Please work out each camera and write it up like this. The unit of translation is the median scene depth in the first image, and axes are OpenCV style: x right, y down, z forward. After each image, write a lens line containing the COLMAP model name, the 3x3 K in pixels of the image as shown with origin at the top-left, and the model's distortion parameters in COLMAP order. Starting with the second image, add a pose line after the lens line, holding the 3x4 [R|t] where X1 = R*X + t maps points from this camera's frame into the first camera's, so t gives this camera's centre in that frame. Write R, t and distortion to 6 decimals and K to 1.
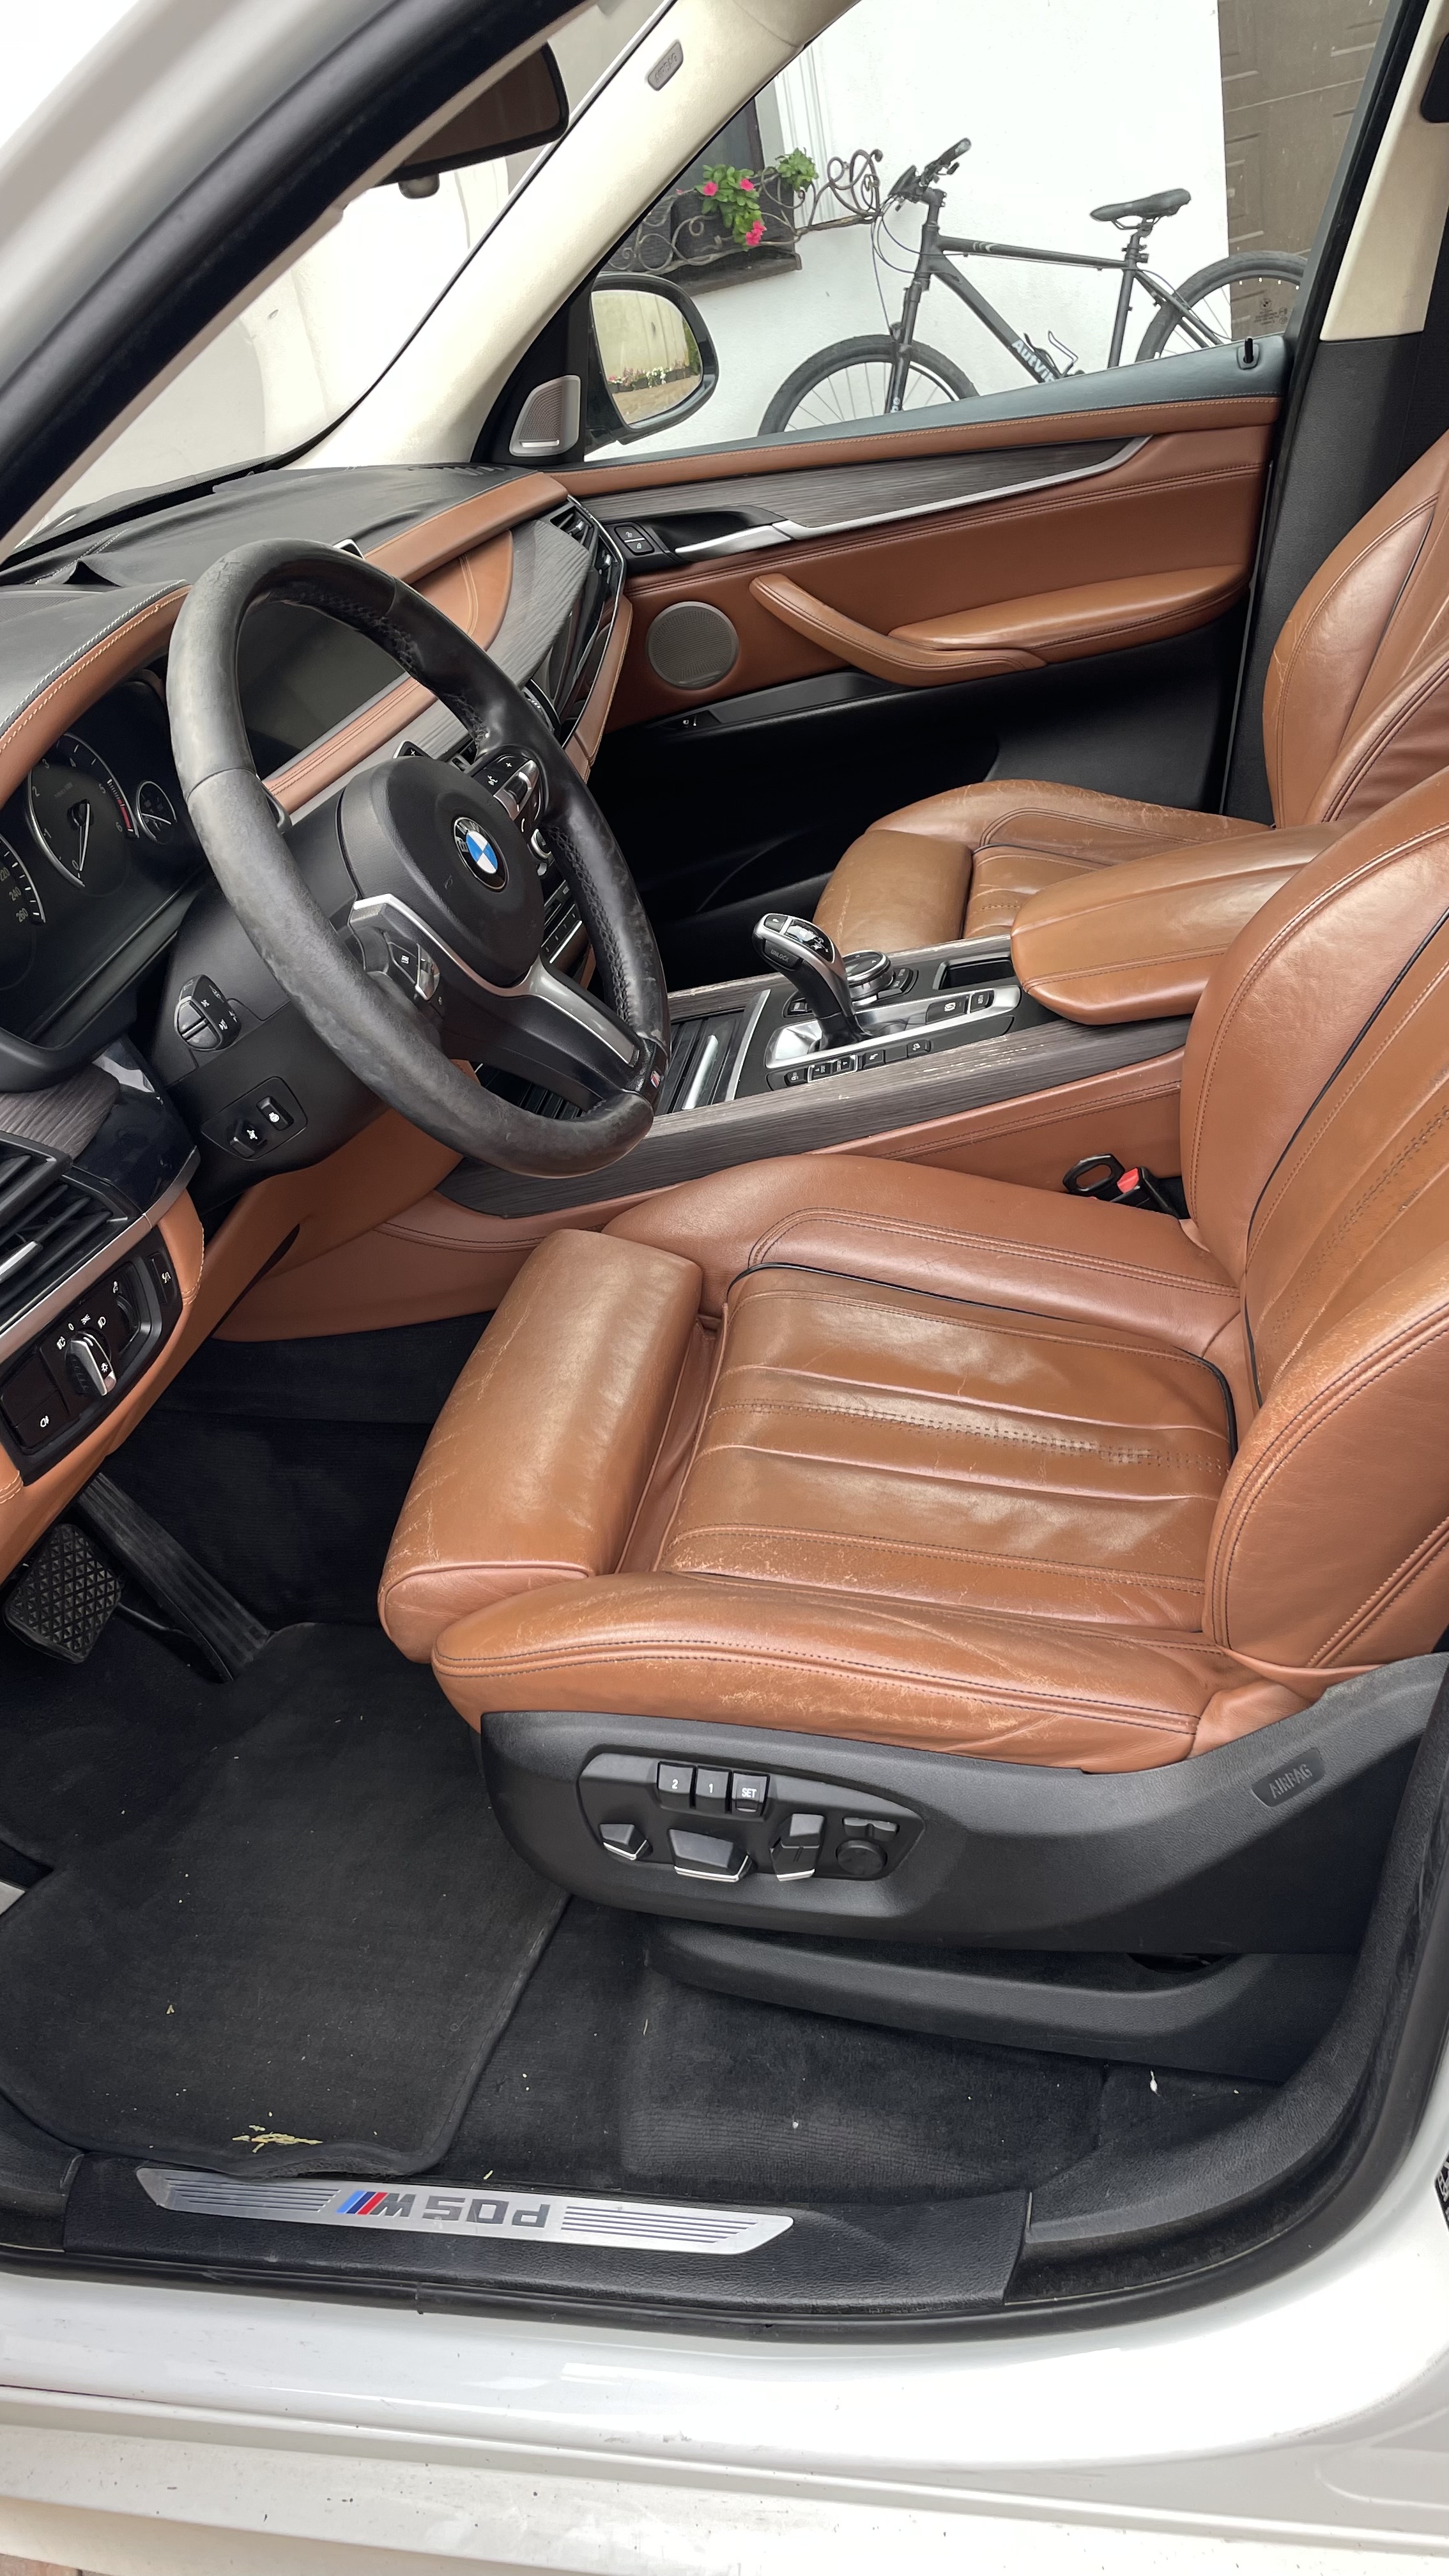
lens RADIAL K [[1979.1, 0, 719.6], [0, 1979.1, 1285.5], [0, 0, 1]] dist [0.027191, -0.034243]
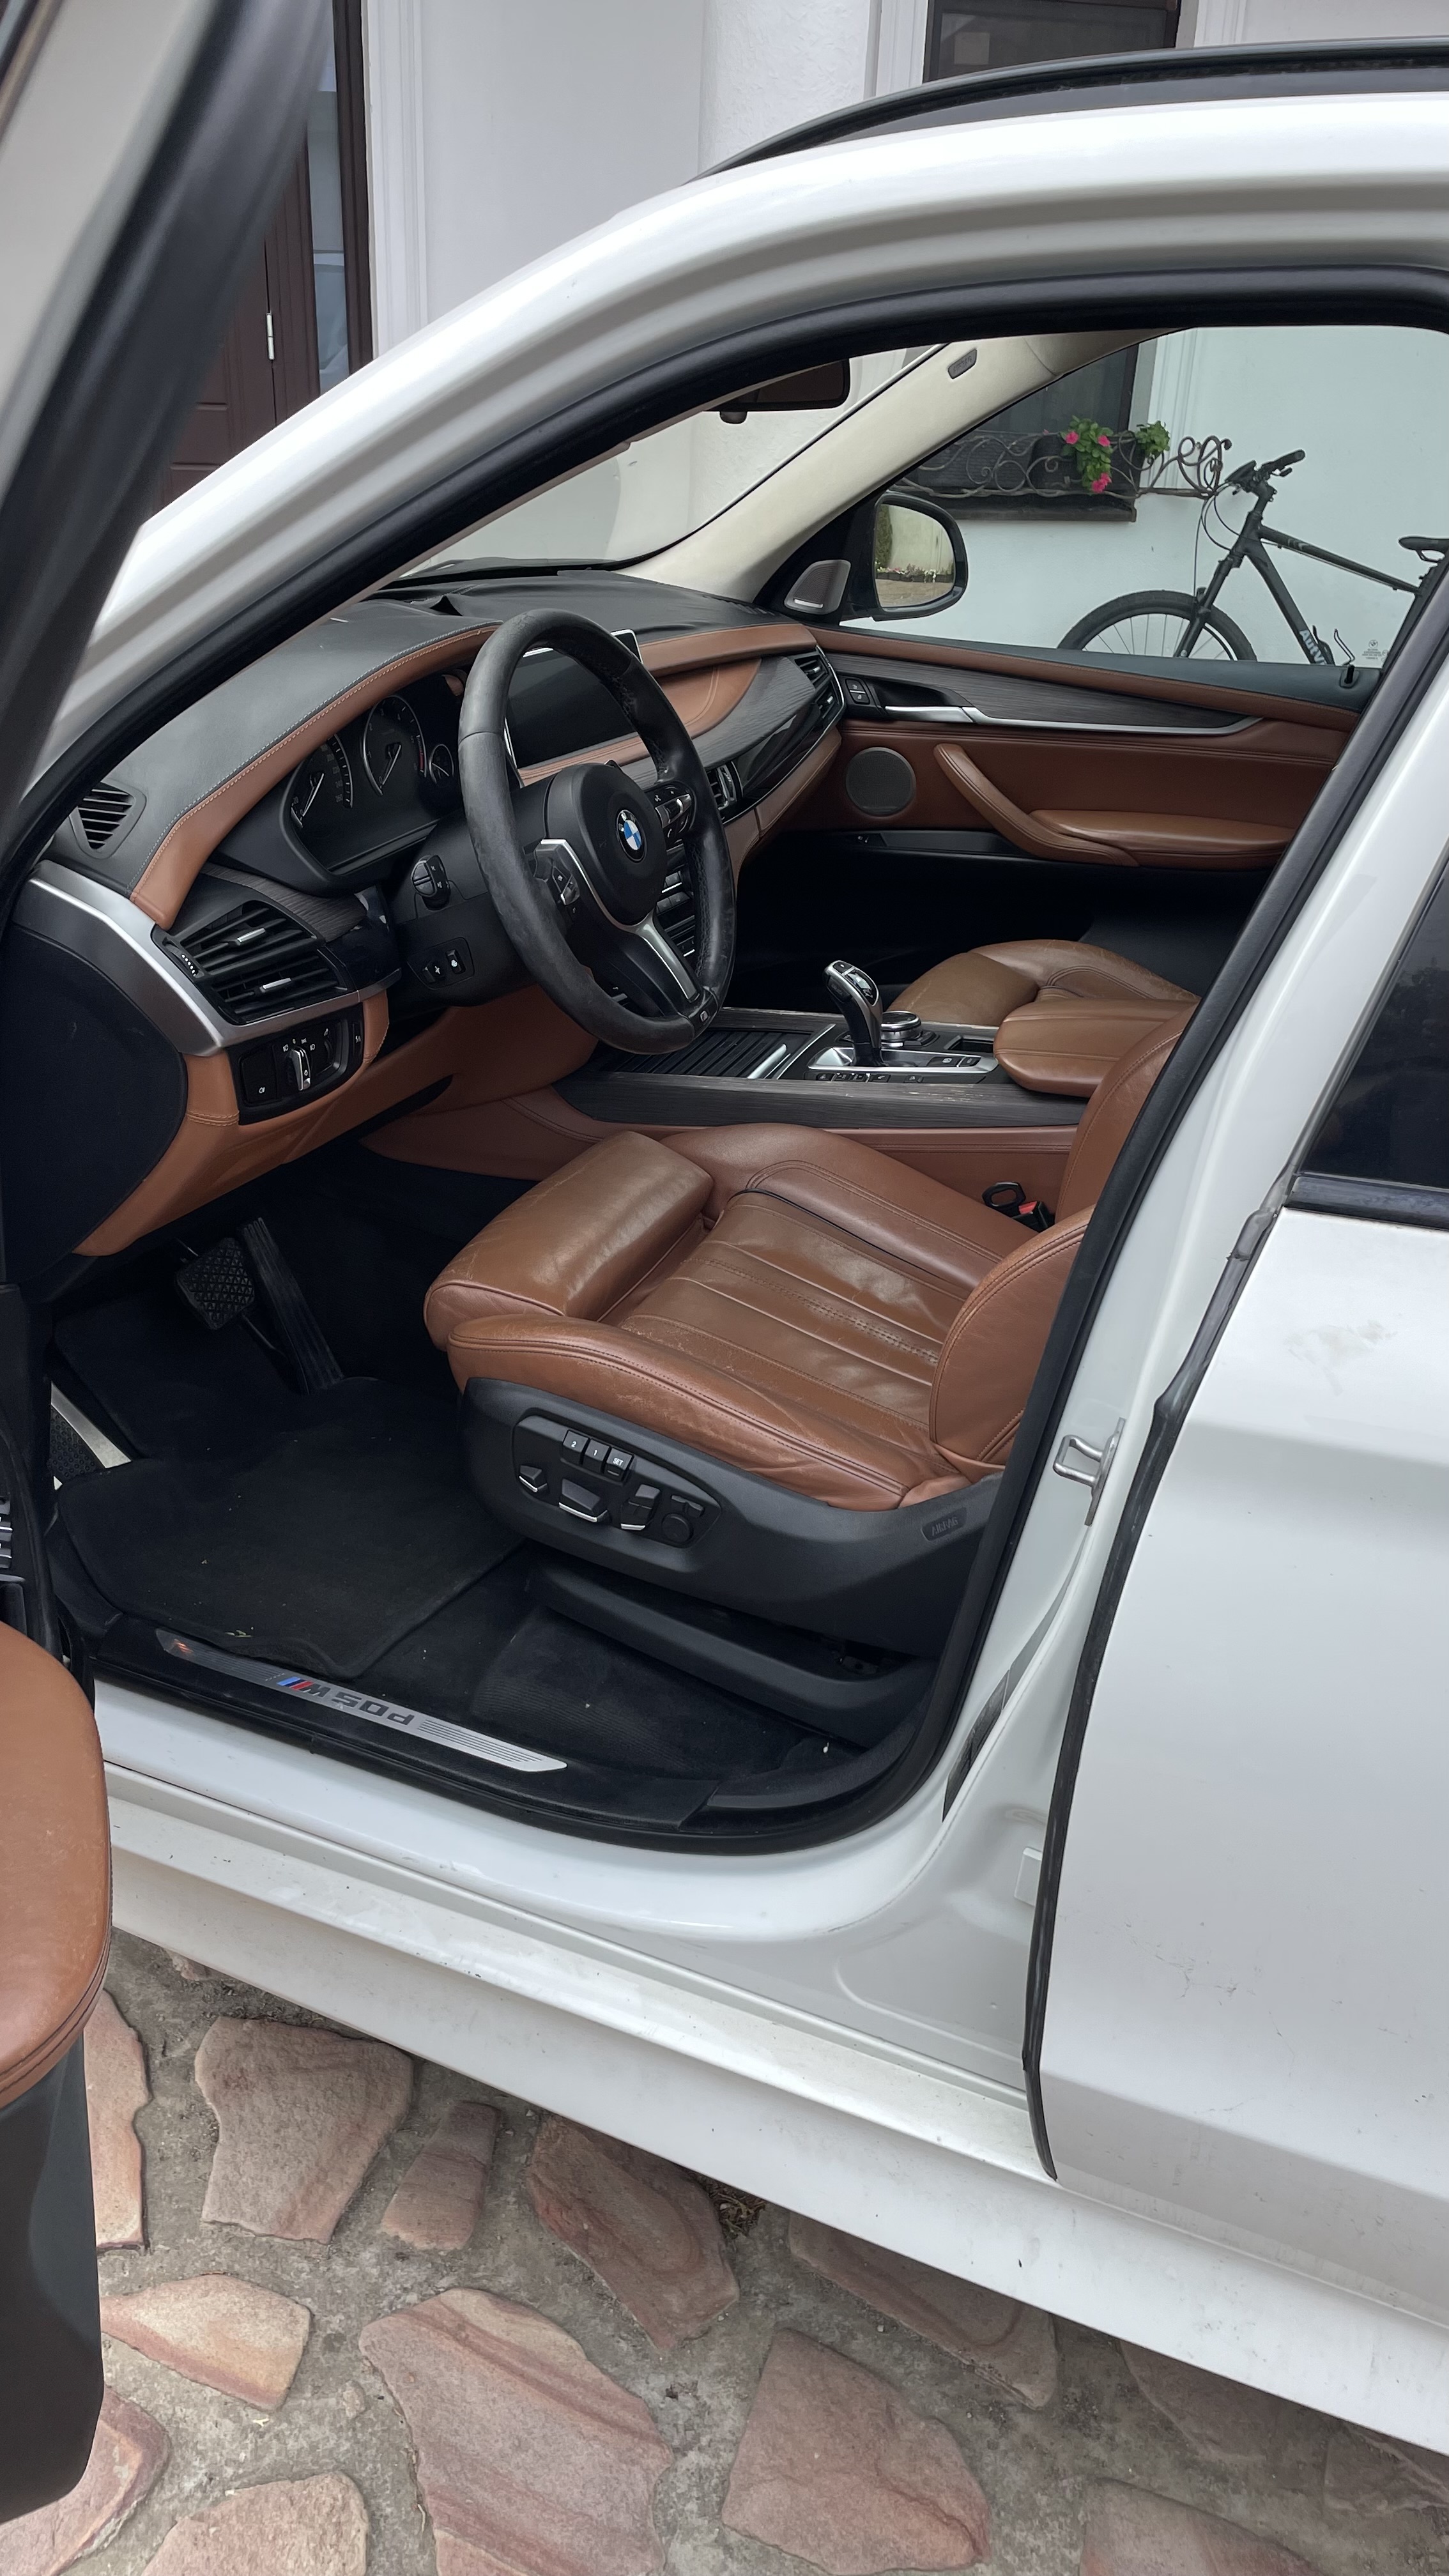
lens RADIAL K [[1979.1, 0, 723.9], [0, 1979.1, 1299.2], [0, 0, 1]] dist [0.027191, -0.034243]
pose [[0.955801, 0.282512, -0.081437, 0.134471], [-0.287321, 0.956263, -0.054847, 0.145703], [0.062380, 0.075822, 0.995168, -0.384972]]
